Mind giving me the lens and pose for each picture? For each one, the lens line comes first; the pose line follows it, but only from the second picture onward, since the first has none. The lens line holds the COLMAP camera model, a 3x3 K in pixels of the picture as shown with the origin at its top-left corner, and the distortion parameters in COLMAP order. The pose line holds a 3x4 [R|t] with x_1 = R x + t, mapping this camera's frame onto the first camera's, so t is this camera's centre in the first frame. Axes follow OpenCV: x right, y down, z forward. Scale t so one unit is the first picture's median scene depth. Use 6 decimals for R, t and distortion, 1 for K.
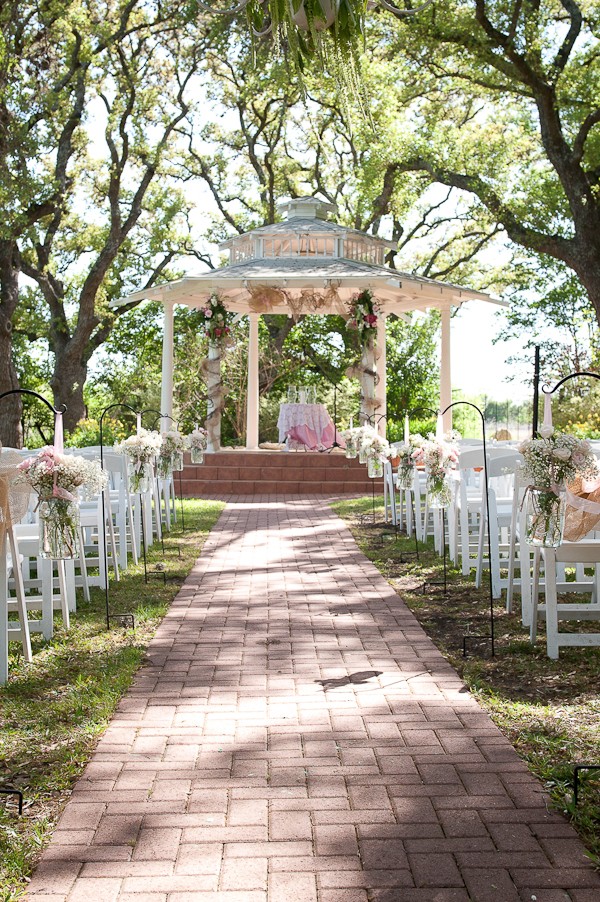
lens RADIAL K [[1204.2, 0, 300.0], [0, 1204.2, 451.0], [0, 0, 1]] dist [0.014598, -0.005550]
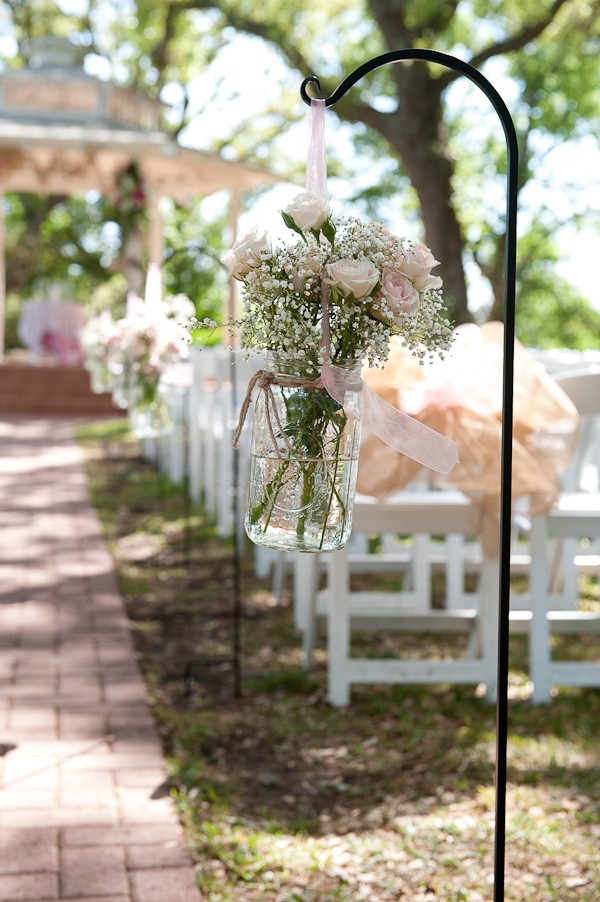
lens RADIAL K [[1423.3, 0, 300.0], [0, 1423.3, 451.0], [0, 0, 1]] dist [0.050674, 0.051044]
pose [[0.986234, 0.018540, 0.164310, 0.022384], [-0.027925, 0.998096, 0.054994, 0.004725], [-0.162978, -0.058826, 0.984875, 0.098415]]
